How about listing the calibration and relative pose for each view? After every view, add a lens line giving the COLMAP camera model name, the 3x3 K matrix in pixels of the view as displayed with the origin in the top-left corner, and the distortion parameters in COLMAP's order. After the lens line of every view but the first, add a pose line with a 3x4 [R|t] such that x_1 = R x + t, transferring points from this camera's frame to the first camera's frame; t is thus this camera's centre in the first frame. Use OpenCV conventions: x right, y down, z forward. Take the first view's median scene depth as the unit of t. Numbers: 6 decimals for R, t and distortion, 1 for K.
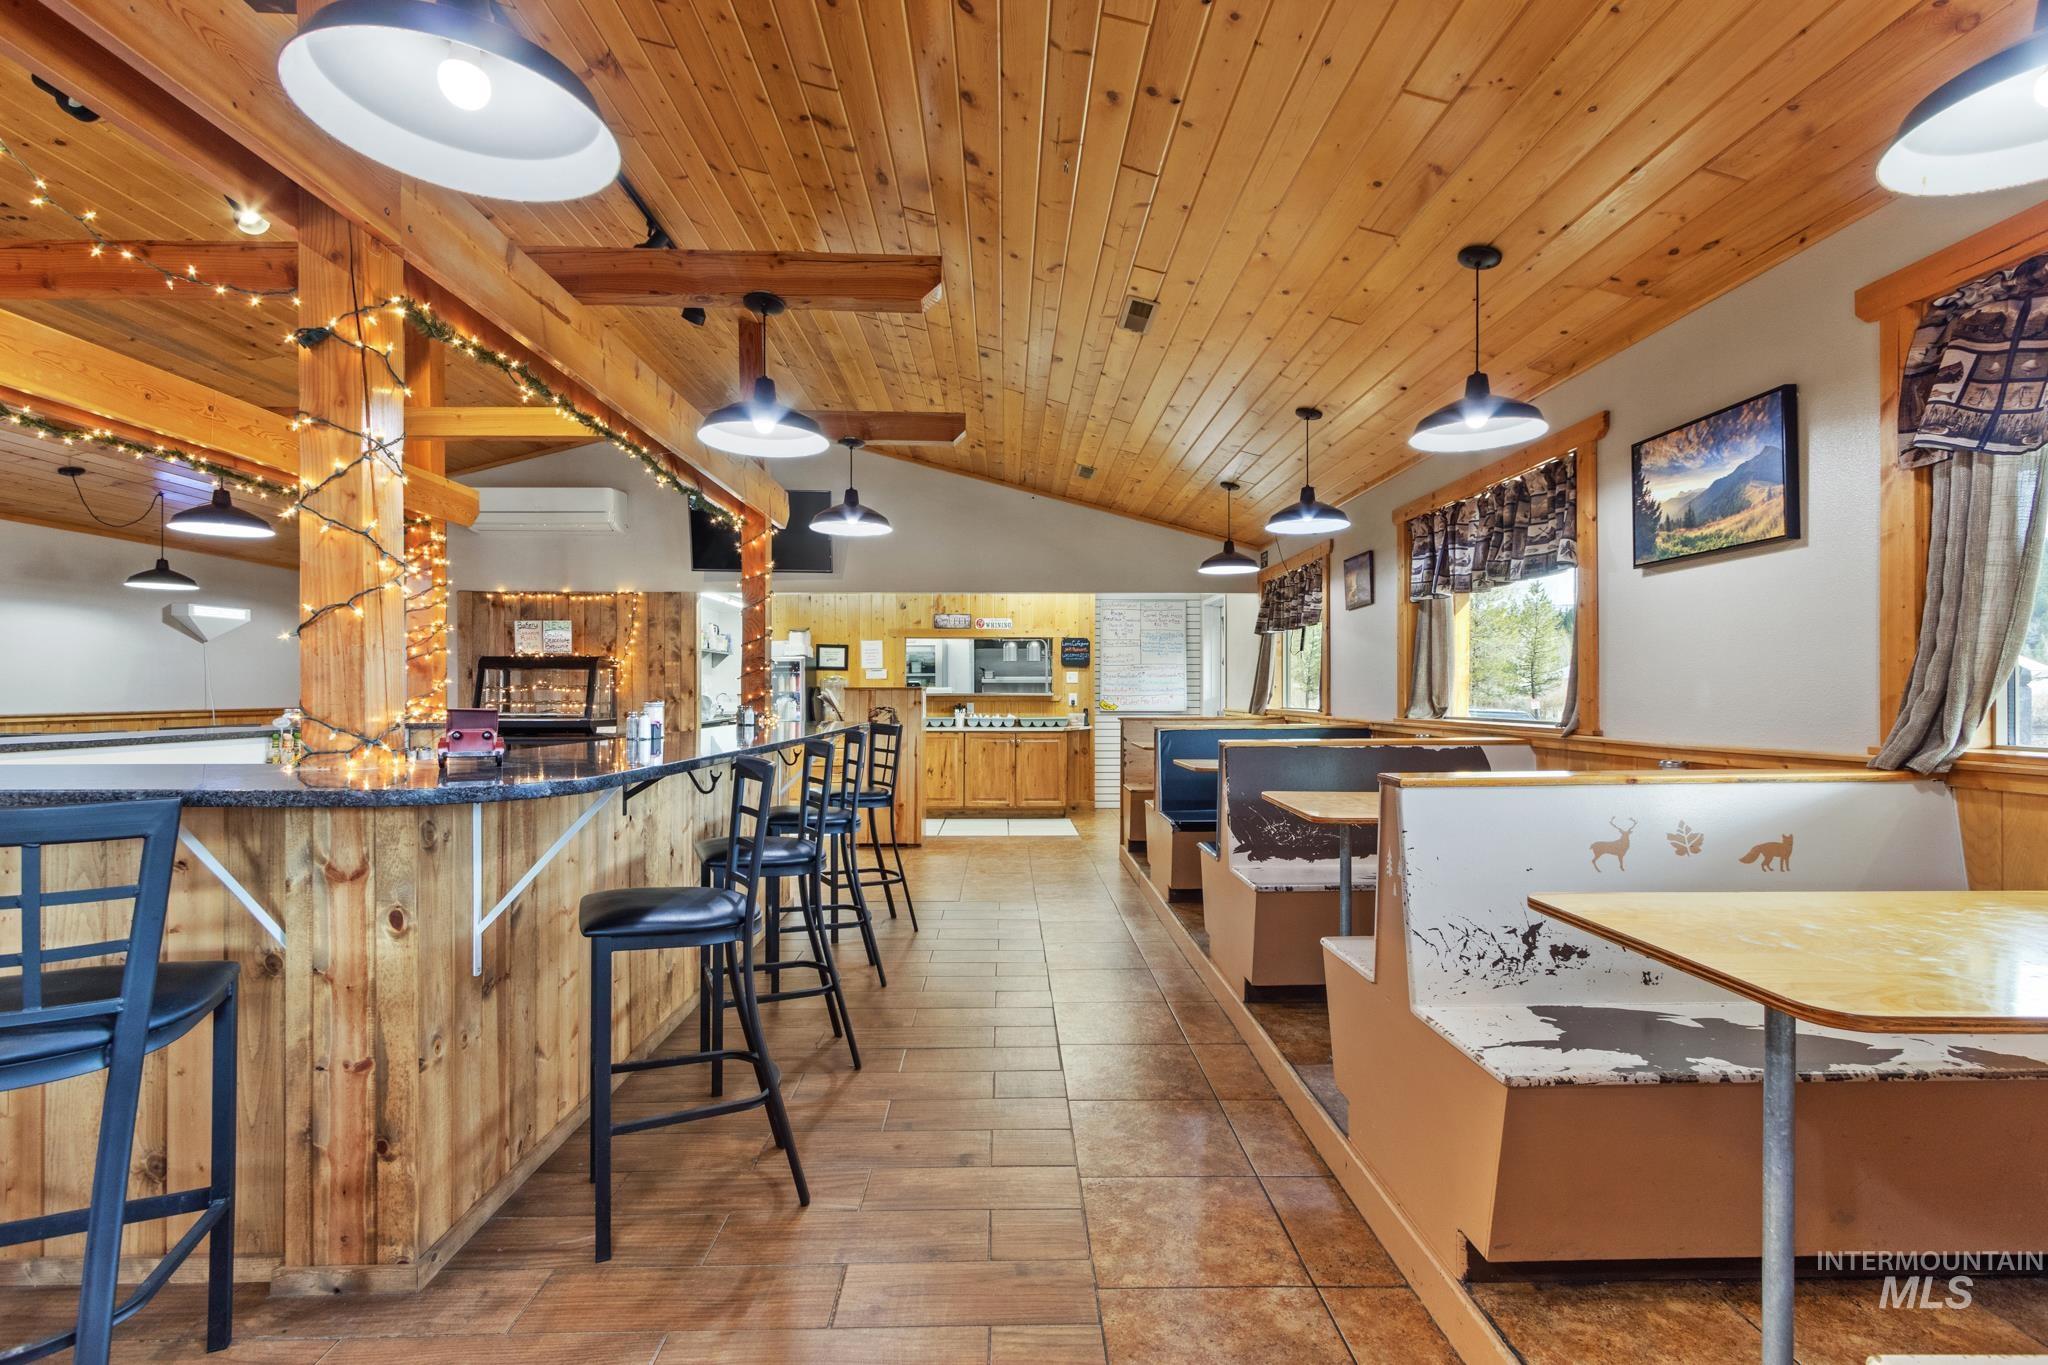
lens RADIAL K [[955.0, 0, 1021.7], [0, 955.0, 694.1], [0, 0, 1]] dist [0.010326, -0.003773]
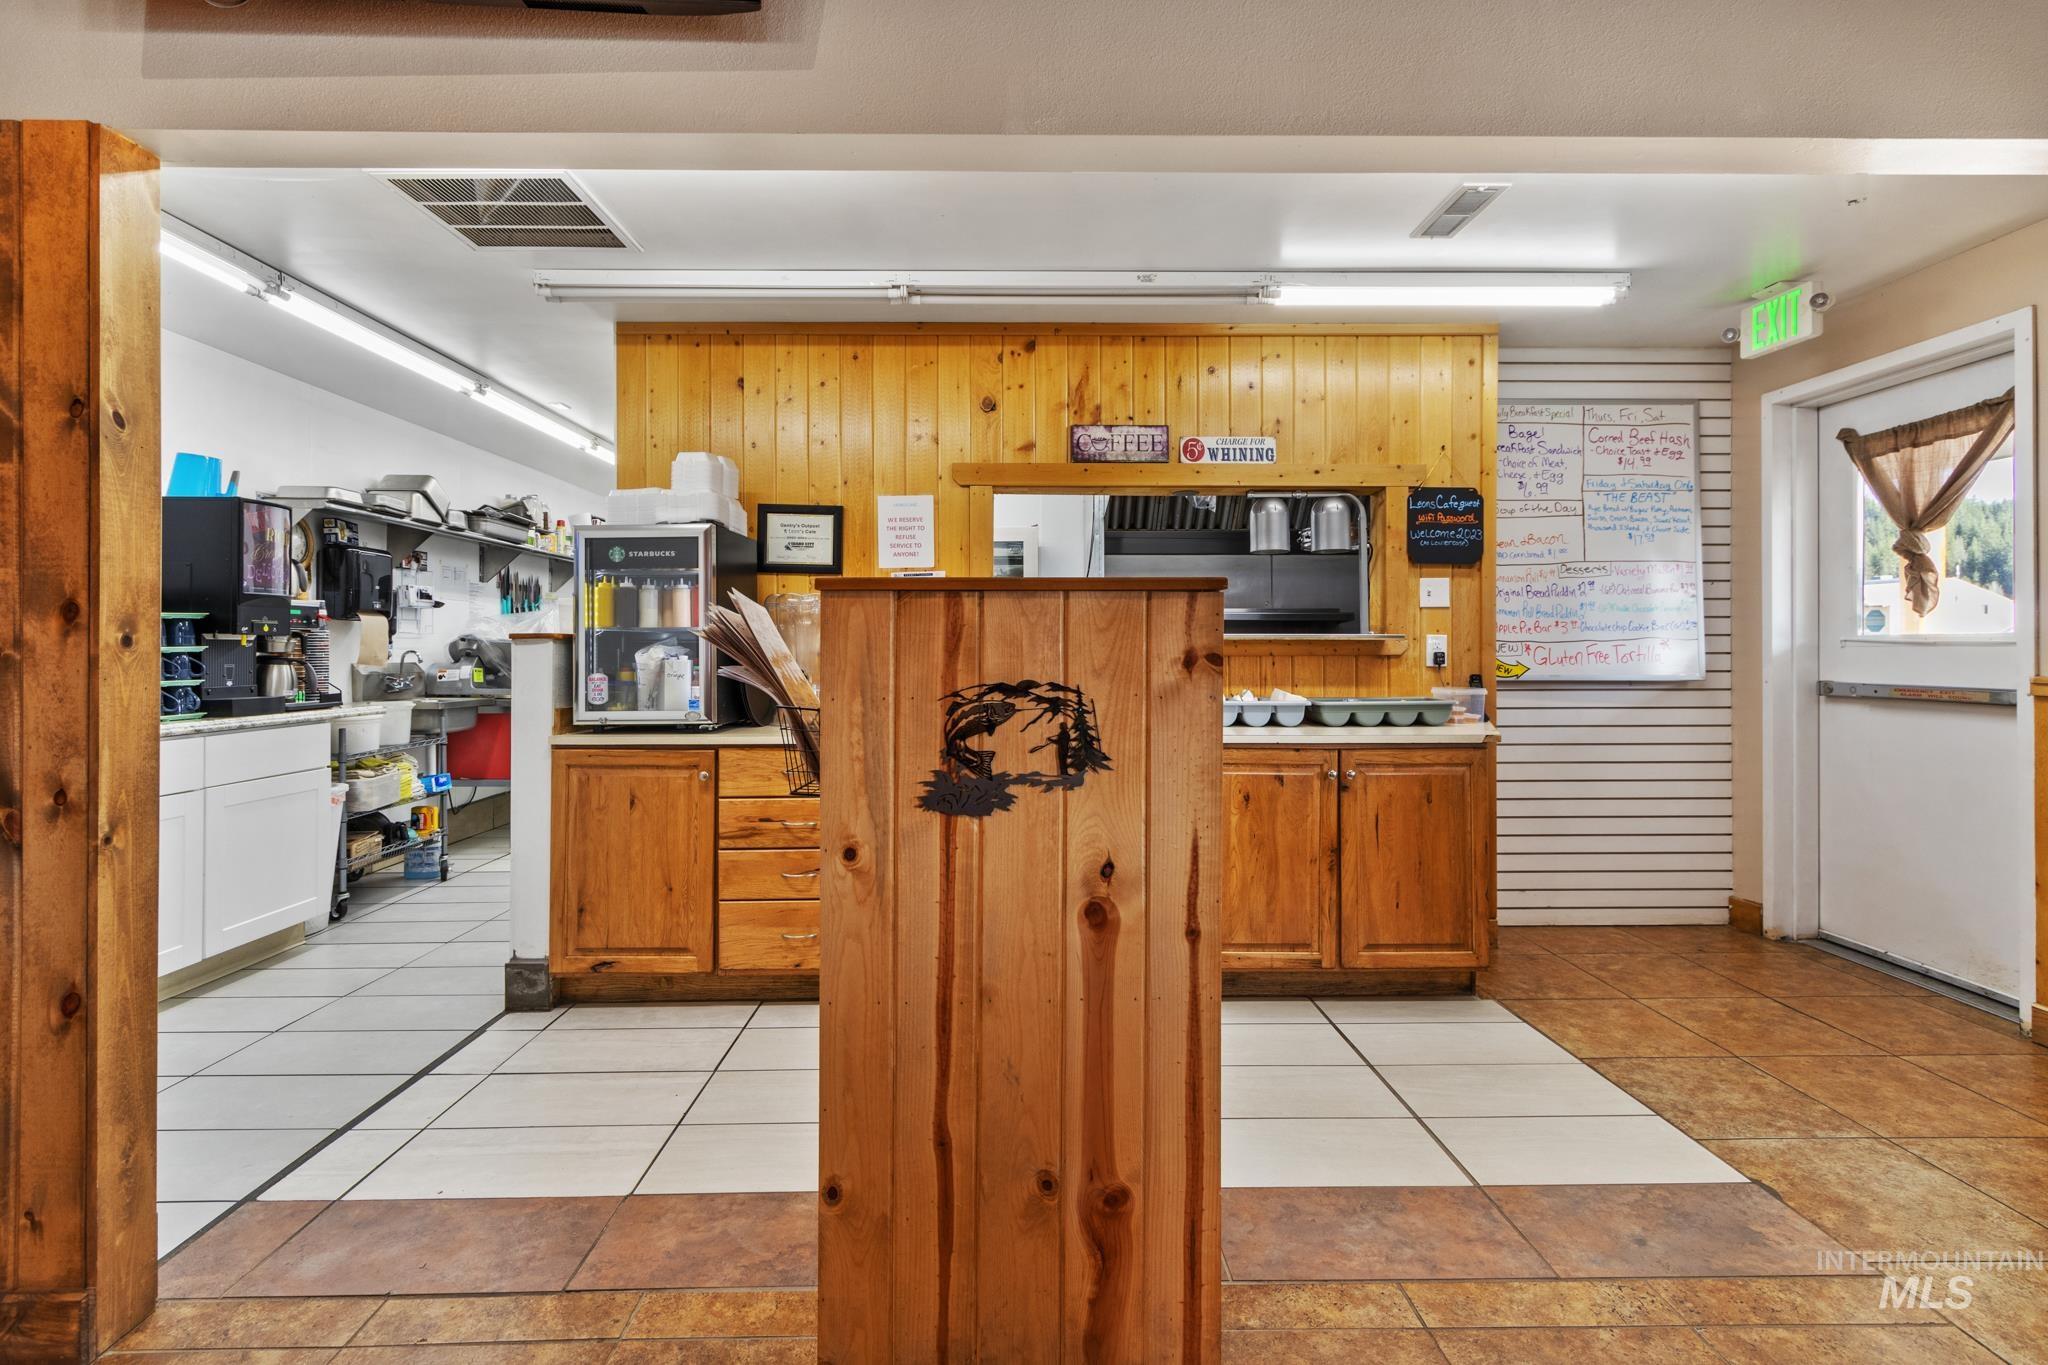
lens RADIAL K [[955.0, 0, 1016.8], [0, 955.0, 643.1], [0, 0, 1]] dist [0.010326, -0.003773]
pose [[0.999999, -0.001277, 0.000441, -0.144474], [0.001281, 0.999955, -0.009382, 0.007424], [-0.000429, 0.009383, 0.999956, 0.796276]]
